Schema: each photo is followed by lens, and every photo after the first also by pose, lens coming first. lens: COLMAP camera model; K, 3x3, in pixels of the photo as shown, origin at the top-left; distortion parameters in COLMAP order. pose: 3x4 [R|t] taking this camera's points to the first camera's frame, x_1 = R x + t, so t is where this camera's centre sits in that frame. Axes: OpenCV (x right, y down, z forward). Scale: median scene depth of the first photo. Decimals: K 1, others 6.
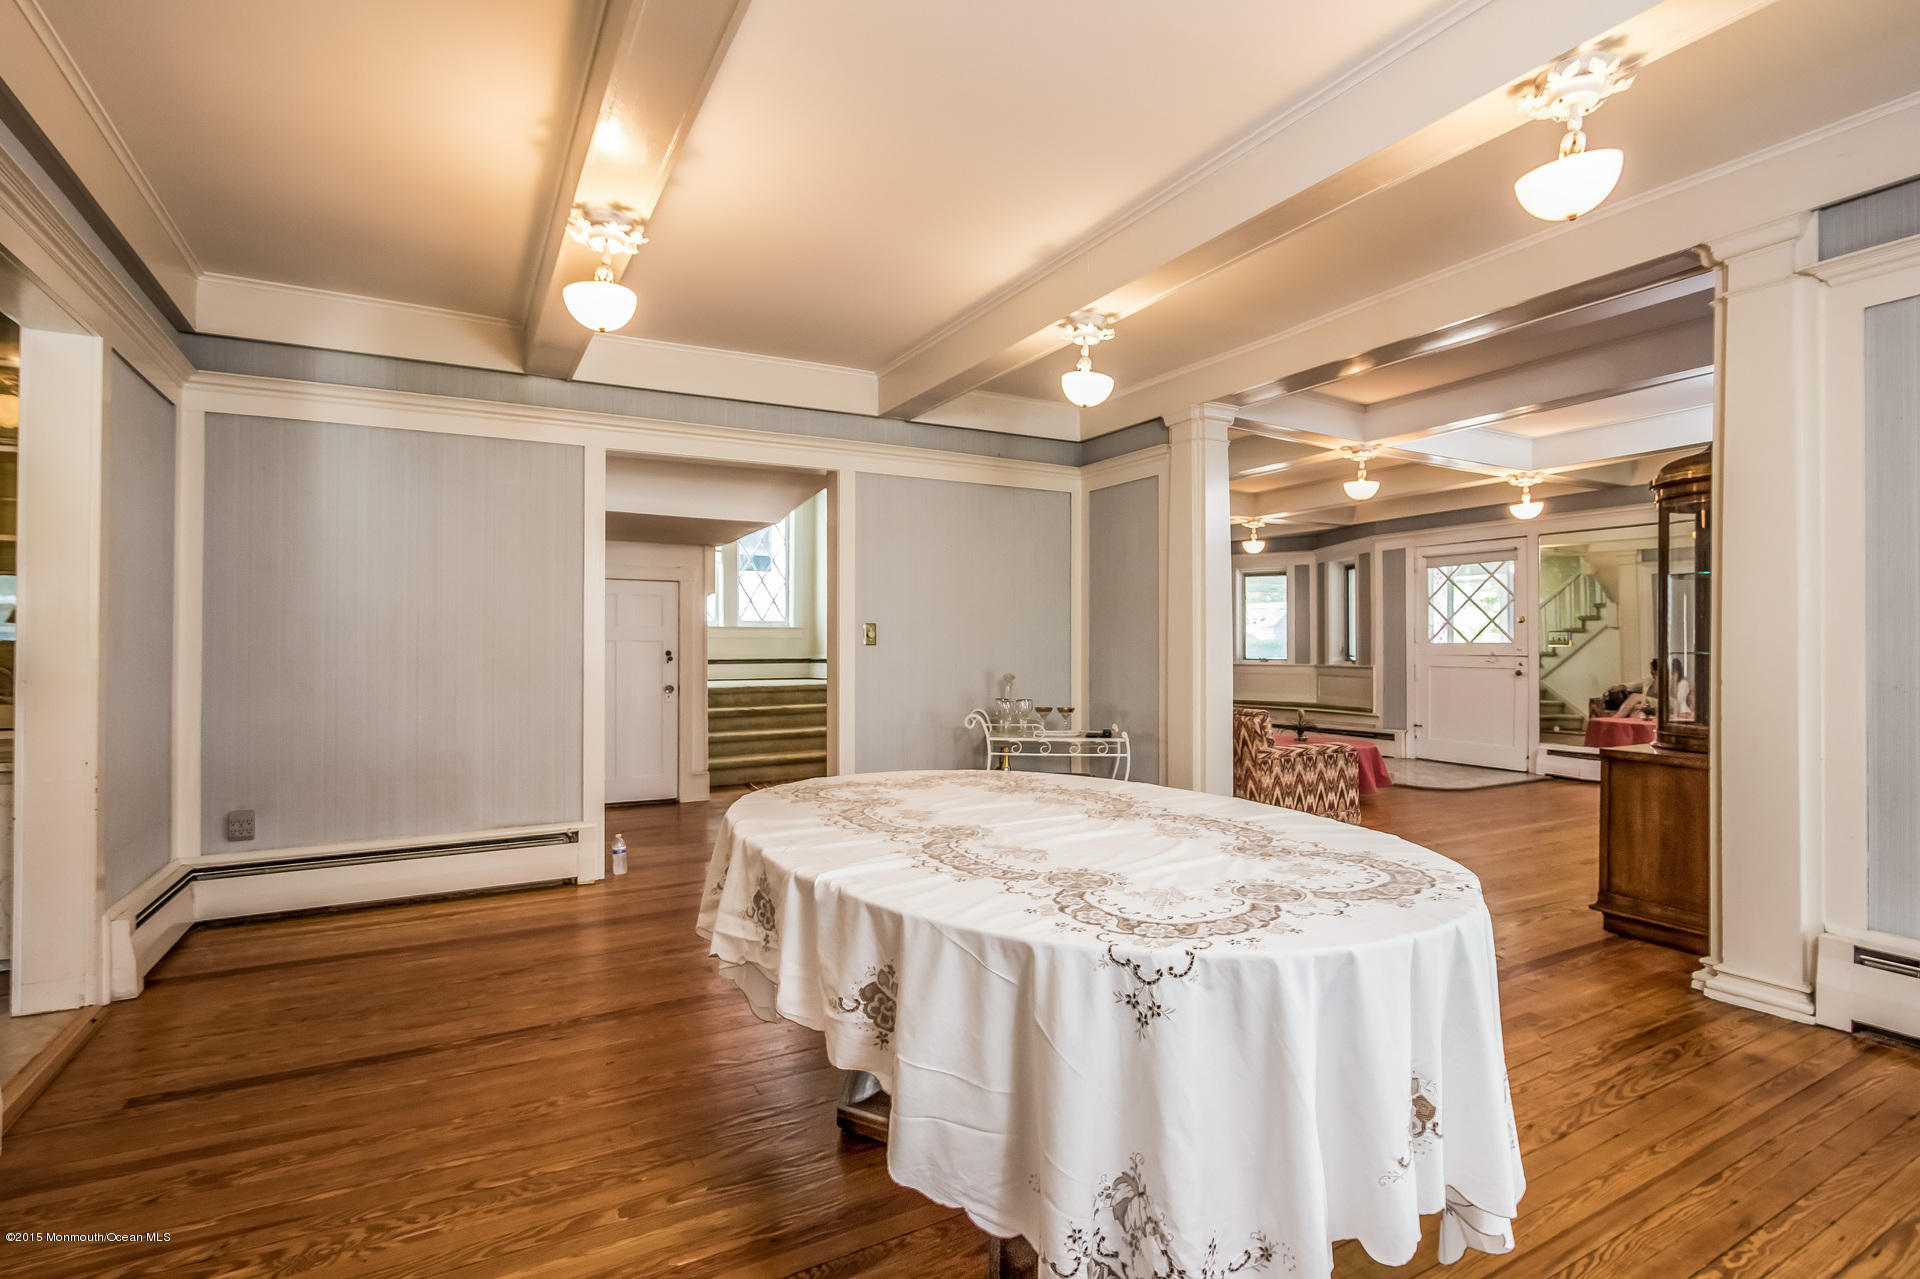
lens RADIAL K [[952.7, 0, 960.0], [0, 952.7, 639.5], [0, 0, 1]] dist [-0.002717, 0.000467]
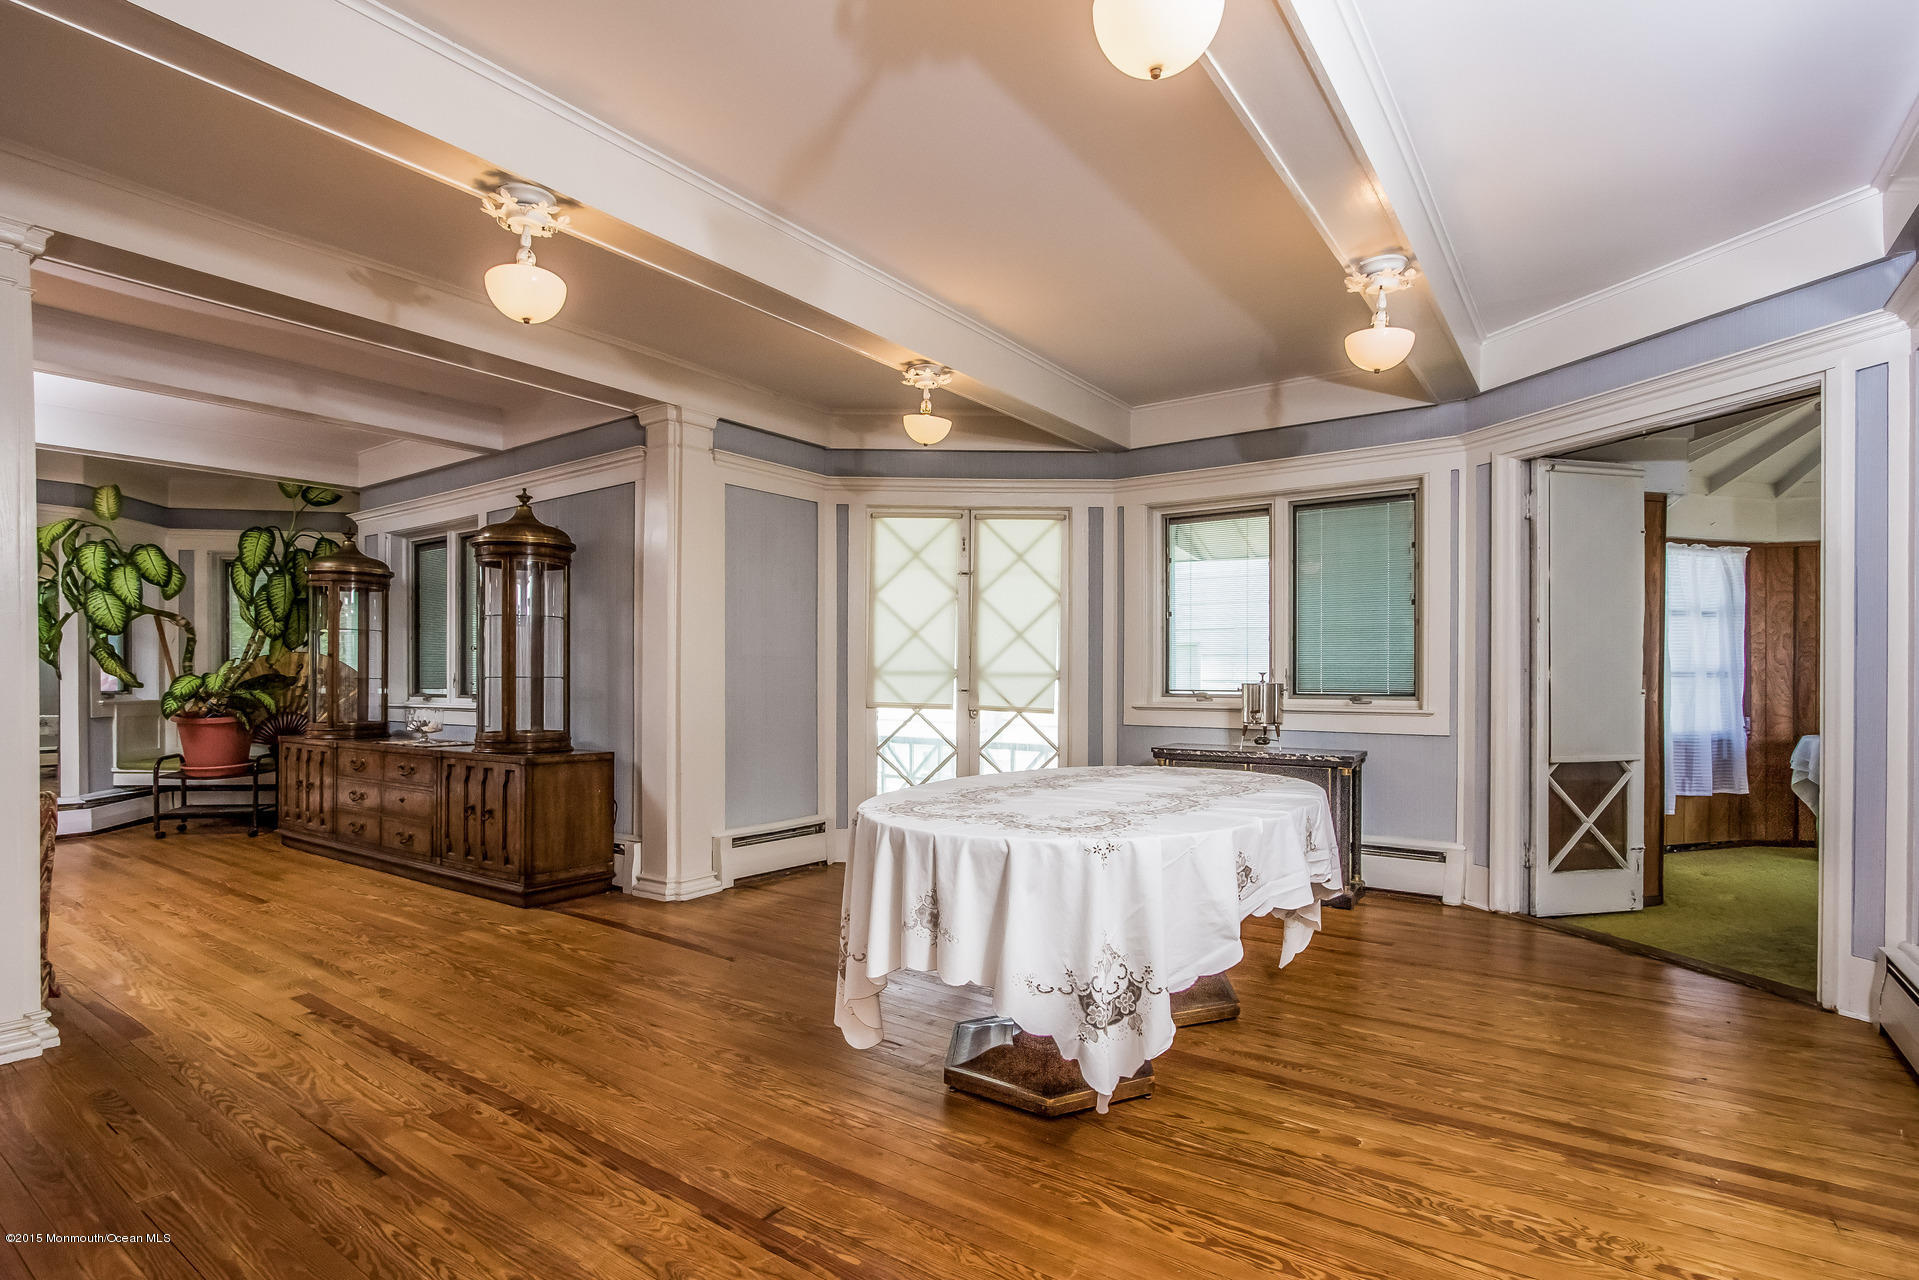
lens RADIAL K [[943.0, 0, 966.5], [0, 943.0, 676.1], [0, 0, 1]] dist [0.000883, 0.000277]
pose [[-0.455686, -0.001039, 0.890140, -1.024055], [-0.008011, 0.999964, -0.002934, 0.019880], [-0.890105, -0.008468, -0.455678, 1.709291]]
